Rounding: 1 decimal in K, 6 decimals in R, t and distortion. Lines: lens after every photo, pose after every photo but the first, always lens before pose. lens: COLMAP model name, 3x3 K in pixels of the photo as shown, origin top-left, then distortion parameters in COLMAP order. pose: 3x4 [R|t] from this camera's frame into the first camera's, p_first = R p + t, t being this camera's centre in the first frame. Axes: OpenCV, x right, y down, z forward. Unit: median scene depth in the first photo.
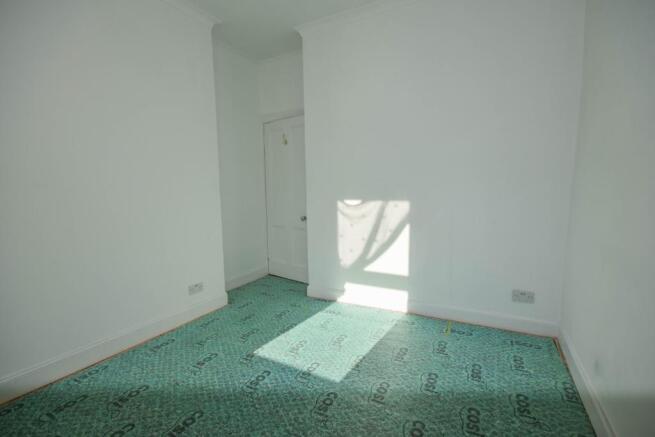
lens RADIAL K [[299.1, 0, 327.5], [0, 299.1, 218.5], [0, 0, 1]] dist [0.001019, 0.000145]
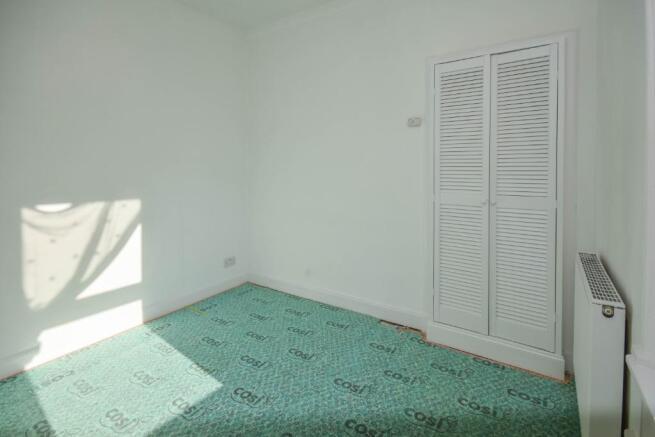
lens RADIAL K [[313.5, 0, 326.0], [0, 313.5, 176.6], [0, 0, 1]] dist [0.001497, 0.000302]
pose [[0.105623, 0.001272, 0.994405, -0.604142], [0.101839, 0.994727, -0.012090, -0.055266], [-0.989178, 0.102546, 0.104937, 0.307800]]
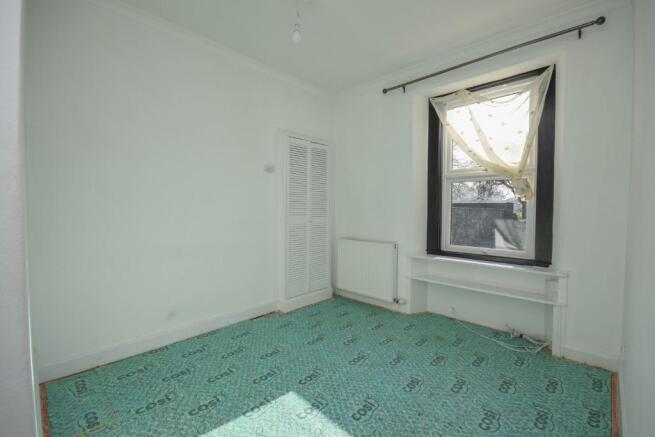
lens RADIAL K [[292.5, 0, 327.5], [0, 292.5, 218.5], [0, 0, 1]] dist [-0.000283, 0.000001]
pose [[-0.964294, -0.001052, 0.264832, -0.239922], [0.035094, 0.990666, 0.131716, -0.141850], [-0.262499, 0.136307, -0.955256, 1.211722]]
